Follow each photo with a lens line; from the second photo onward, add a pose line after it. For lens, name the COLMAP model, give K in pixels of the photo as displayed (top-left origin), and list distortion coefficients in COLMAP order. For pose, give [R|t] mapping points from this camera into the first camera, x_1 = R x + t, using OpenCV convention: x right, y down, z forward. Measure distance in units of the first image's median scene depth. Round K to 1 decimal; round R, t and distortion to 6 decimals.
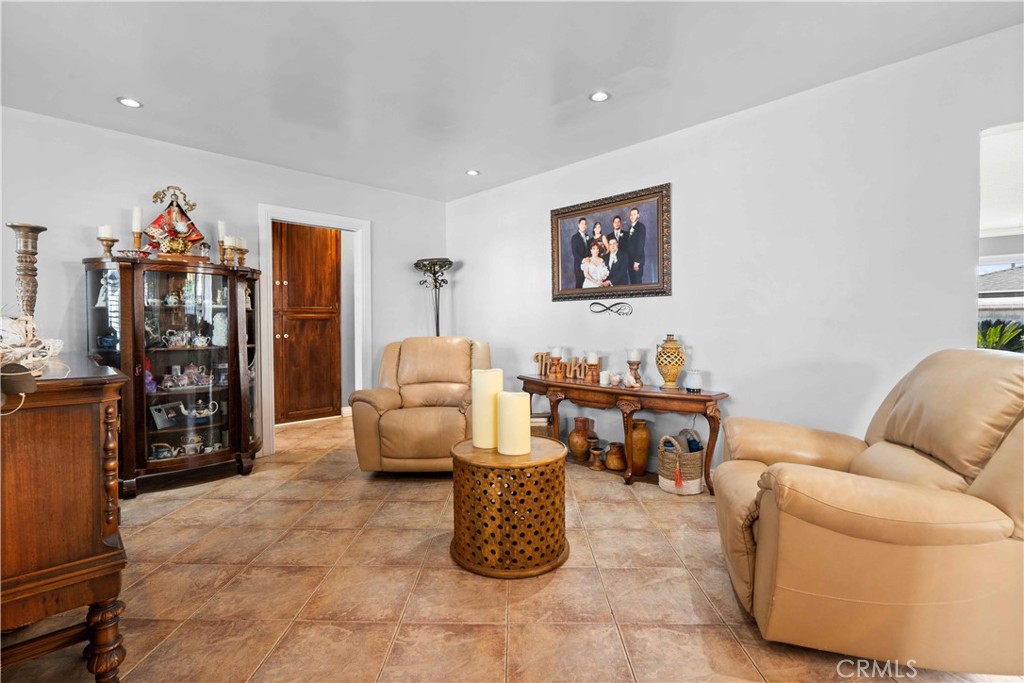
lens RADIAL K [[467.8, 0, 508.4], [0, 467.8, 333.5], [0, 0, 1]] dist [-0.001102, 0.000257]
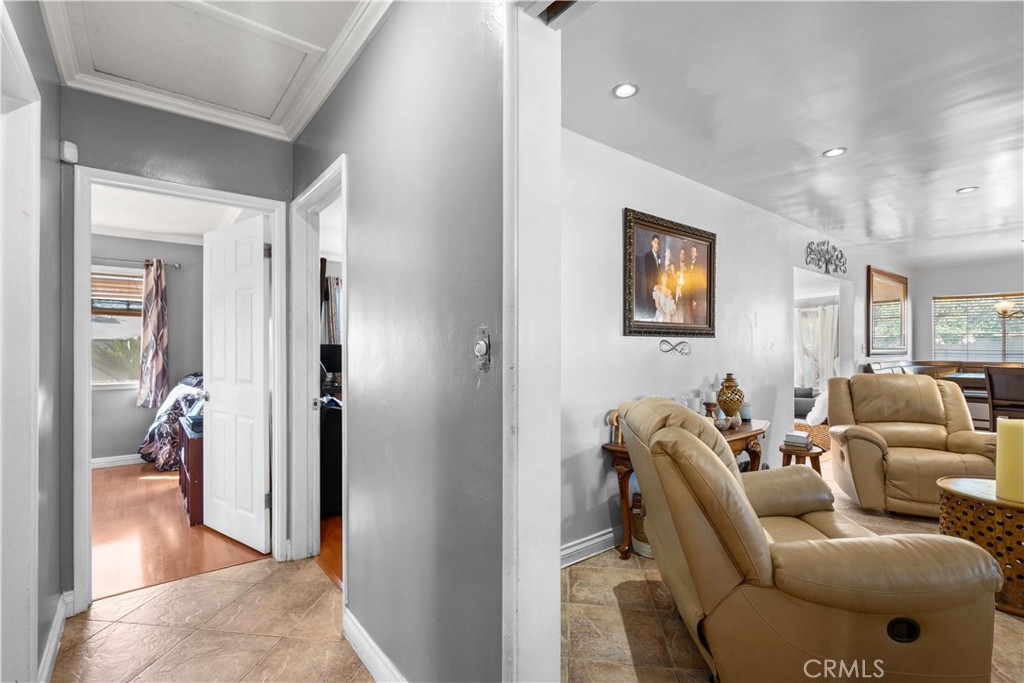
lens RADIAL K [[469.2, 0, 504.6], [0, 469.2, 345.7], [0, 0, 1]] dist [-0.000552, 0.000495]
pose [[0.116424, 0.008805, 0.993161, -0.722112], [0.017959, 0.999779, -0.010969, -0.054650], [-0.993037, 0.019114, 0.116240, 1.246365]]
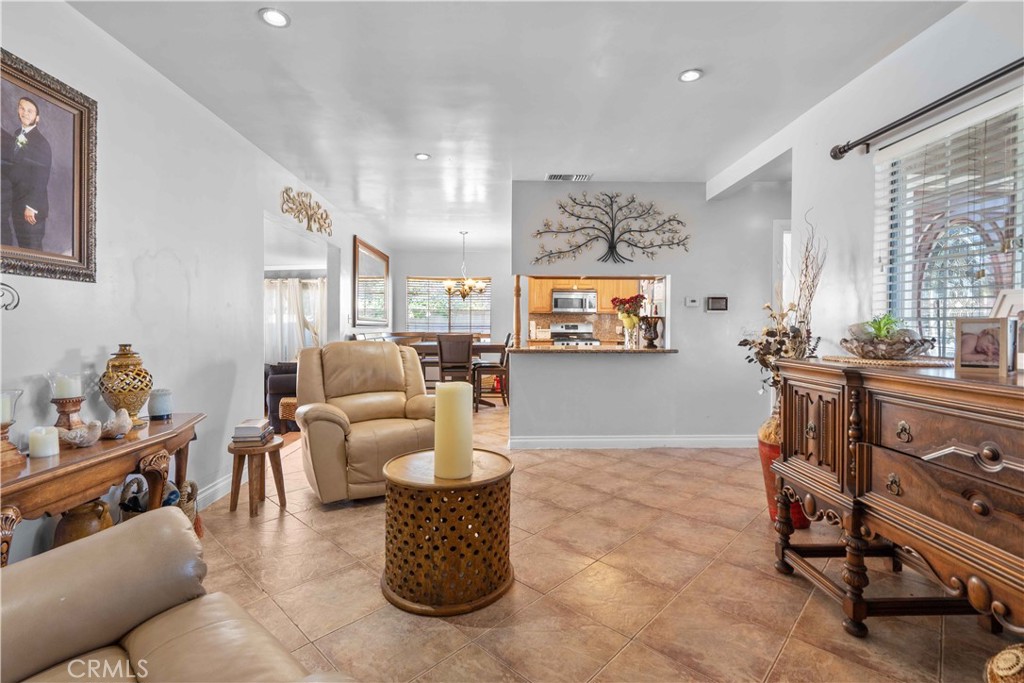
lens RADIAL K [[467.8, 0, 508.4], [0, 467.8, 333.5], [0, 0, 1]] dist [-0.001102, 0.000257]
pose [[-0.731151, -0.006106, 0.682188, -0.439543], [0.012732, 0.999664, 0.022593, -0.019239], [-0.682097, 0.025205, -0.730828, 0.993777]]
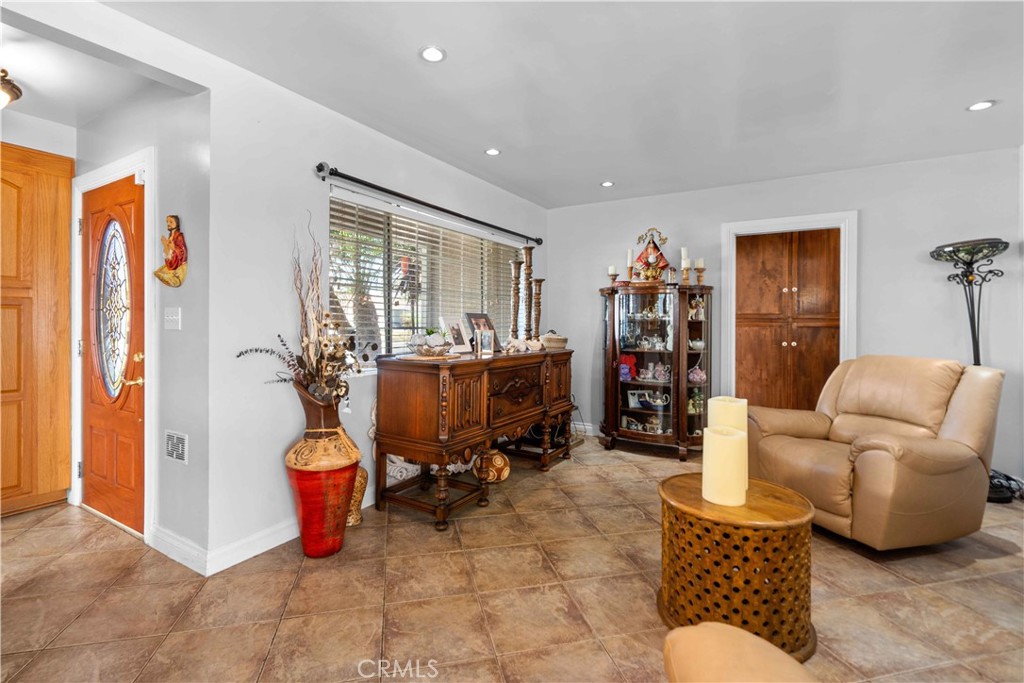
lens RADIAL K [[474.3, 0, 510.2], [0, 474.3, 323.5], [0, 0, 1]] dist [-0.002391, -0.000035]
pose [[0.253993, 0.008373, -0.967170, 0.449844], [-0.026154, 0.999656, 0.001786, -0.033270], [0.966852, 0.024841, 0.254124, 0.250571]]
